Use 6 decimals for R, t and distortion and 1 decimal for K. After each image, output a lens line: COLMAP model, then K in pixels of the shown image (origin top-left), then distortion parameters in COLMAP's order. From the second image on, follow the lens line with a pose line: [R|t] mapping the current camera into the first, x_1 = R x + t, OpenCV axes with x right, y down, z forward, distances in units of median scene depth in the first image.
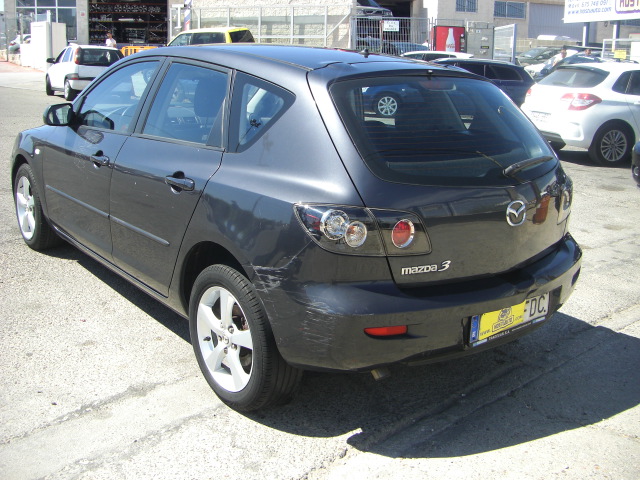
lens RADIAL K [[722.2, 0, 318.5], [0, 722.2, 207.1], [0, 0, 1]] dist [-0.170417, 0.071886]
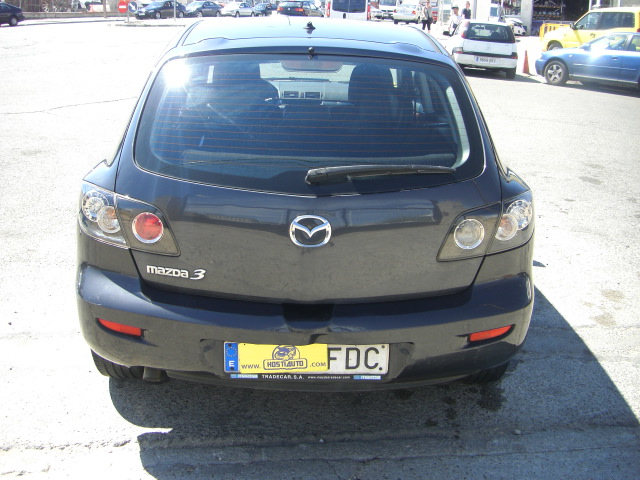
lens RADIAL K [[722.2, 0, 318.5], [0, 722.2, 207.1], [0, 0, 1]] dist [-0.170417, 0.071886]
pose [[0.797754, 0.154159, -0.582943, 0.748760], [-0.135689, 0.987867, 0.075552, -0.079517], [0.587517, 0.018827, 0.808992, 0.370486]]
